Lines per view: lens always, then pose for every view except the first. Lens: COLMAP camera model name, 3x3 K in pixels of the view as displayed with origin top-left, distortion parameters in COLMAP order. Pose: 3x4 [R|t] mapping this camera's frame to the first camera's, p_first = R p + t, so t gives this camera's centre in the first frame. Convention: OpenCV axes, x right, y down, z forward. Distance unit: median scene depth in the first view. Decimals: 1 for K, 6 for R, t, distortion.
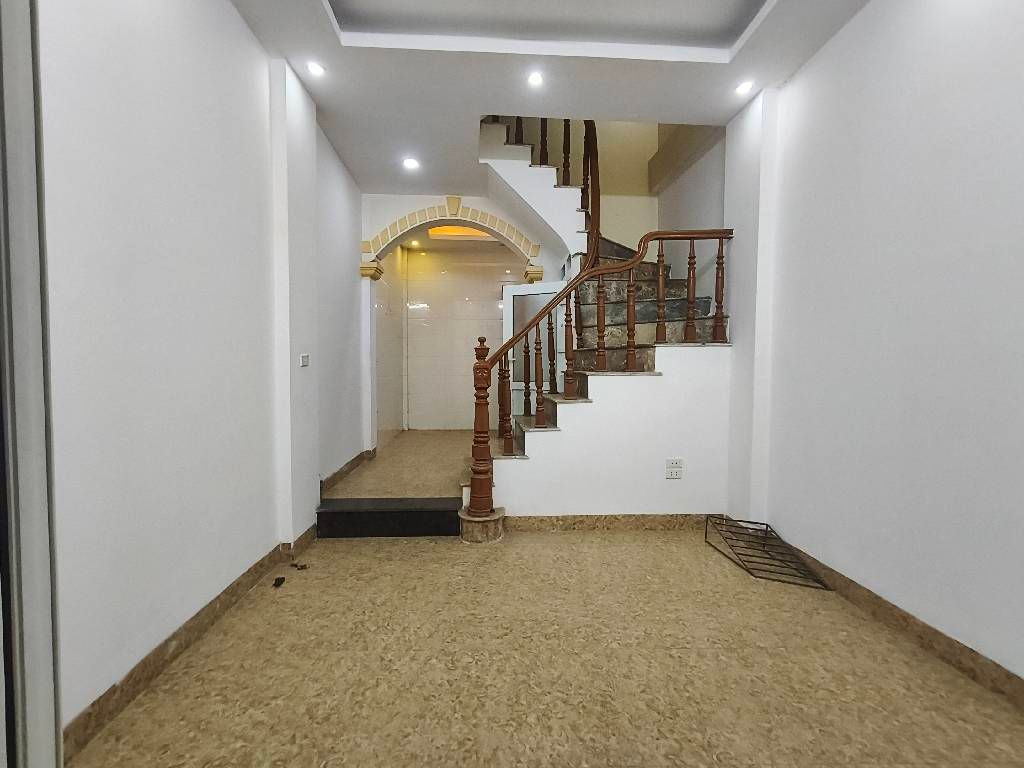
lens RADIAL K [[475.8, 0, 512.8], [0, 475.8, 387.7], [0, 0, 1]] dist [-0.005402, 0.000452]
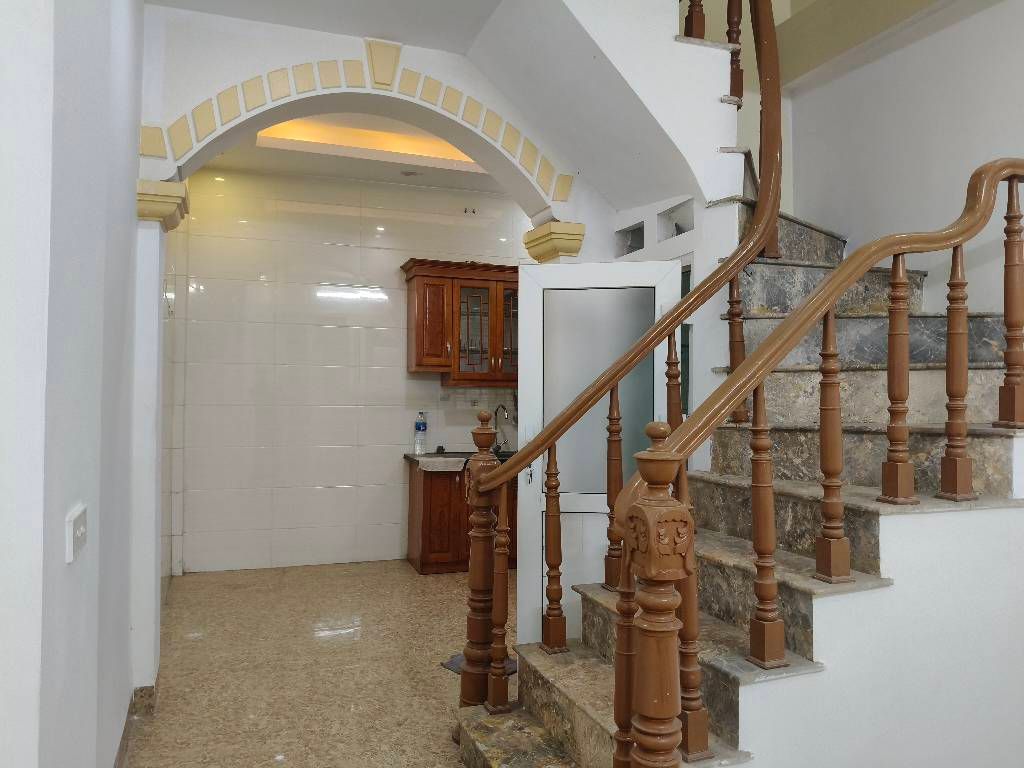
lens RADIAL K [[780.3, 0, 512.3], [0, 780.3, 381.2], [0, 0, 1]] dist [0.007365, -0.007025]
pose [[0.957298, 0.006246, 0.289034, -0.216074], [0.009643, 0.998520, -0.053517, -0.072036], [-0.288941, 0.054019, 0.955822, 0.341663]]
